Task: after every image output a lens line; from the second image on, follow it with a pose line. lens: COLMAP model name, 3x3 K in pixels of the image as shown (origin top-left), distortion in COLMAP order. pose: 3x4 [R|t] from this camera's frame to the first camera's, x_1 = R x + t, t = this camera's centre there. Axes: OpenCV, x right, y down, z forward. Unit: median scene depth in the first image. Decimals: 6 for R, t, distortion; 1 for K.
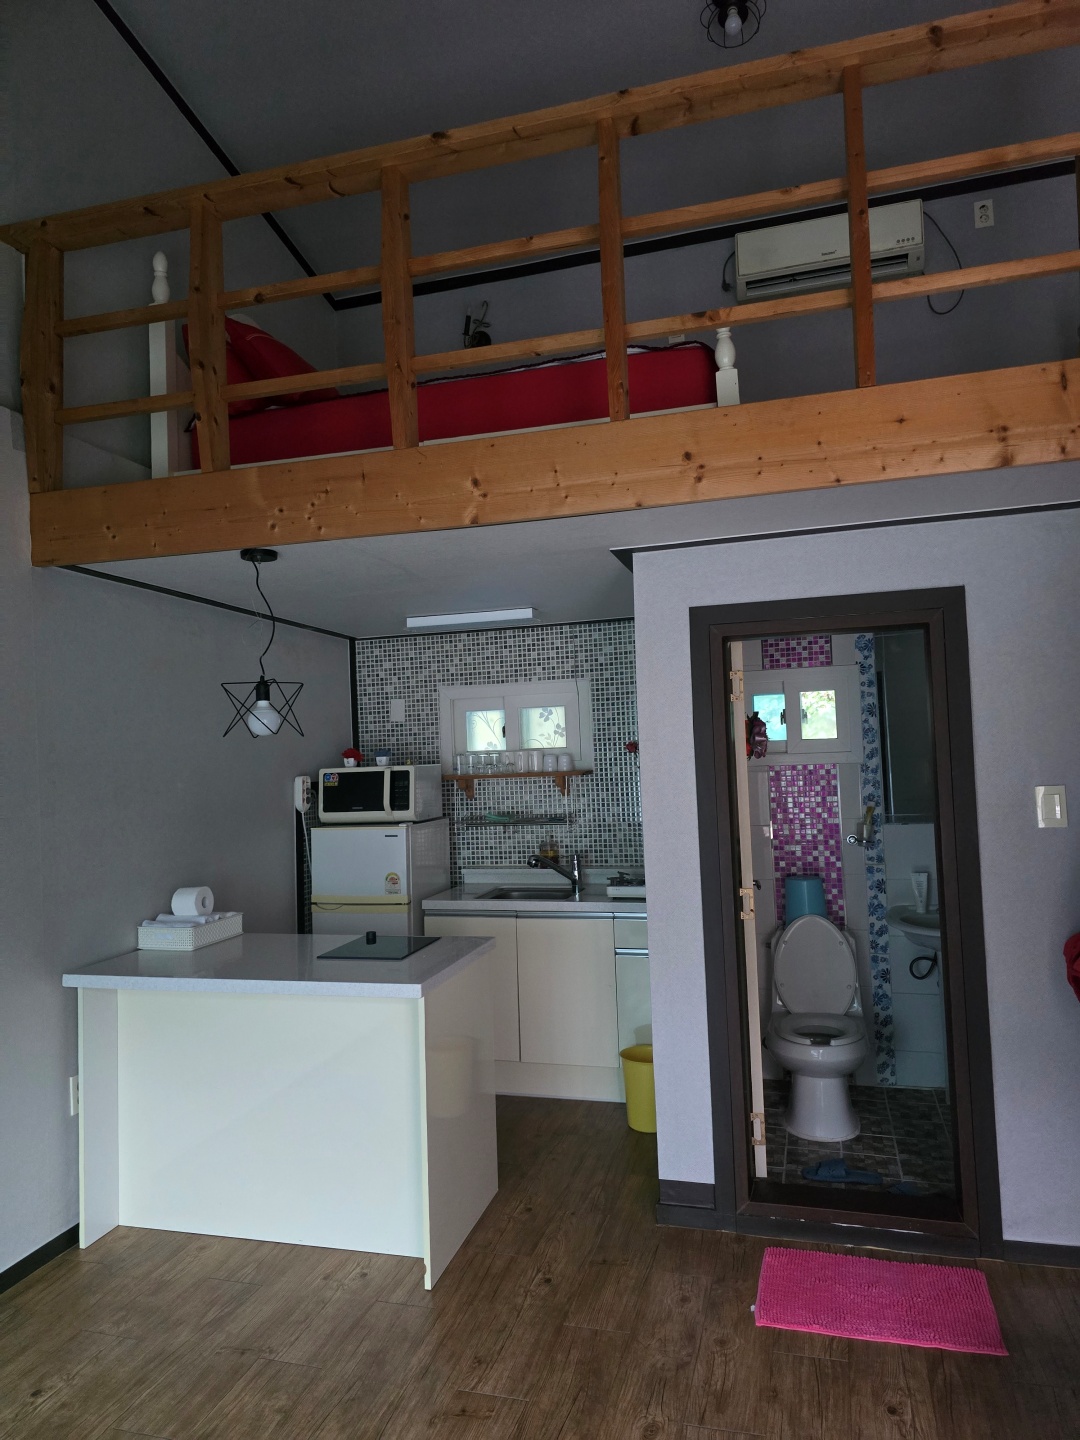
lens RADIAL K [[1000.3, 0, 538.3], [0, 1000.3, 713.3], [0, 0, 1]] dist [0.066506, -0.063002]
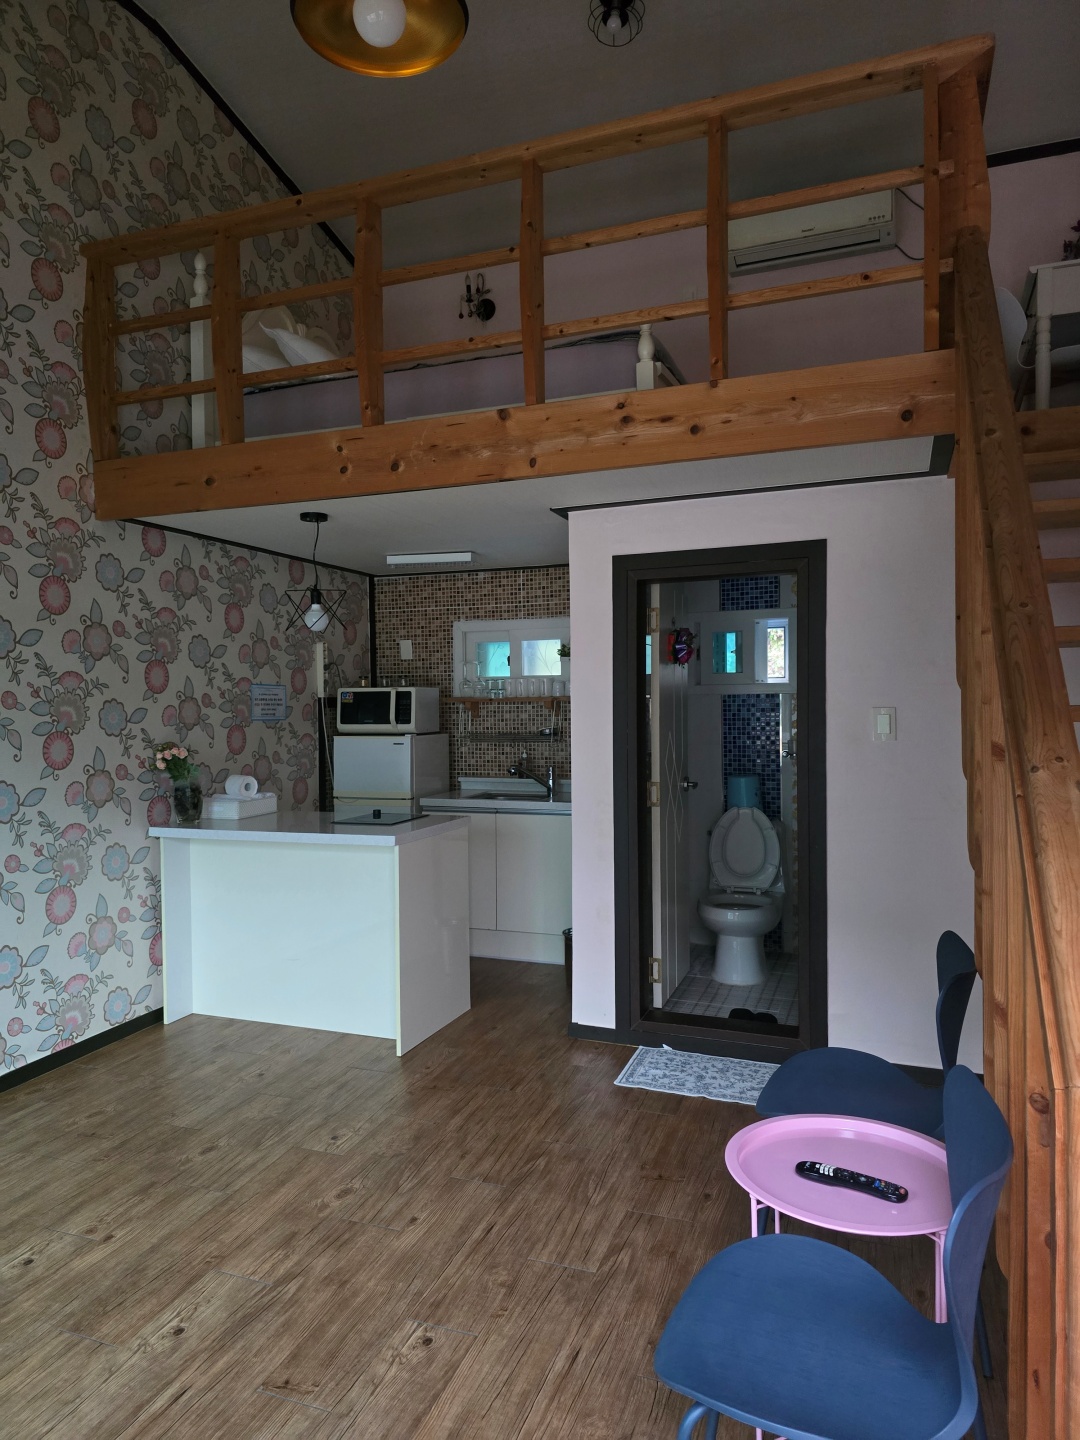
lens RADIAL K [[1000.3, 0, 511.5], [0, 1000.3, 730.3], [0, 0, 1]] dist [0.066506, -0.063002]
pose [[0.995169, 0.020147, -0.096085, 0.105582], [-0.012175, 0.996488, 0.082841, 0.003571], [0.097416, -0.081271, 0.991920, -0.175390]]
